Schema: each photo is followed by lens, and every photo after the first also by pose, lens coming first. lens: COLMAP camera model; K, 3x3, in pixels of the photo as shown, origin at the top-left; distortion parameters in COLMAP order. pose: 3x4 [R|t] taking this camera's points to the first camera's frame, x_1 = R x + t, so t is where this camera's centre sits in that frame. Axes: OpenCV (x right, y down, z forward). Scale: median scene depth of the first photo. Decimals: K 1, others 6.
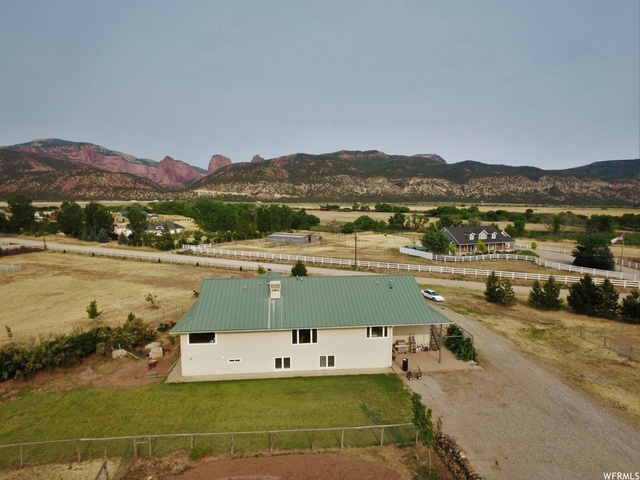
lens RADIAL K [[371.4, 0, 315.4], [0, 371.4, 240.8], [0, 0, 1]] dist [-0.014996, 0.016825]
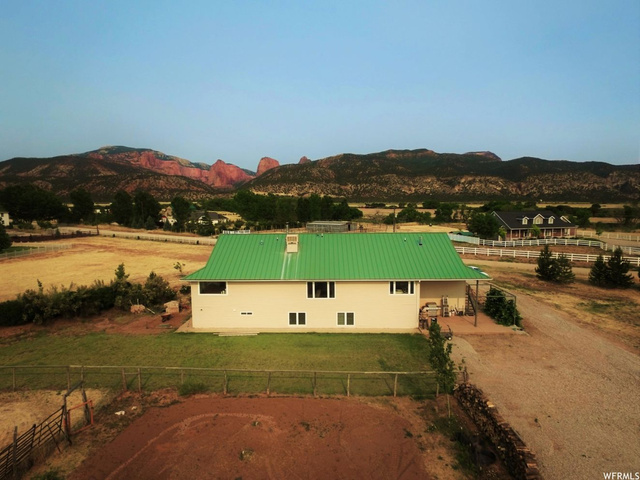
lens RADIAL K [[371.4, 0, 315.2], [0, 371.4, 241.2], [0, 0, 1]] dist [-0.014996, 0.016825]
pose [[0.992111, 0.005383, -0.125244, 0.015142], [-0.005778, 0.999979, -0.002789, 0.029491], [0.125227, 0.003491, 0.992122, 0.018284]]
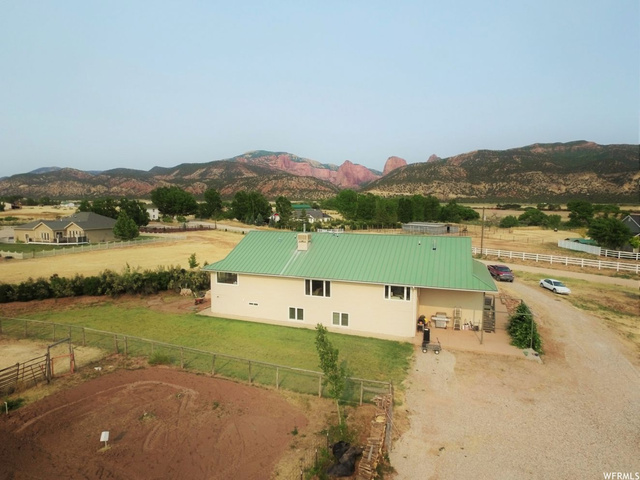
lens RADIAL K [[371.4, 0, 314.7], [0, 371.4, 241.5], [0, 0, 1]] dist [-0.014996, 0.016825]
pose [[0.894375, 0.047352, -0.444804, 0.079791], [-0.048793, 0.998775, 0.008216, 0.028006], [0.444648, 0.014355, 0.895590, 0.032797]]
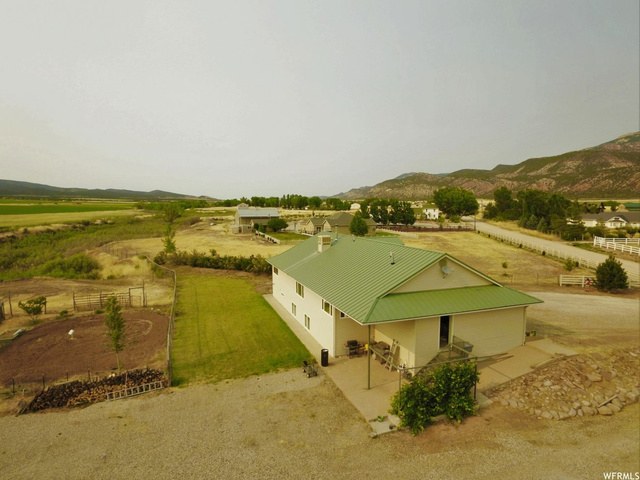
lens RADIAL K [[371.4, 0, 314.2], [0, 371.4, 240.6], [0, 0, 1]] dist [-0.014996, 0.016825]
pose [[0.234957, 0.092926, -0.967554, 0.193993], [-0.092139, 0.993067, 0.073001, 0.012369], [0.967629, 0.071998, 0.241890, 0.167822]]
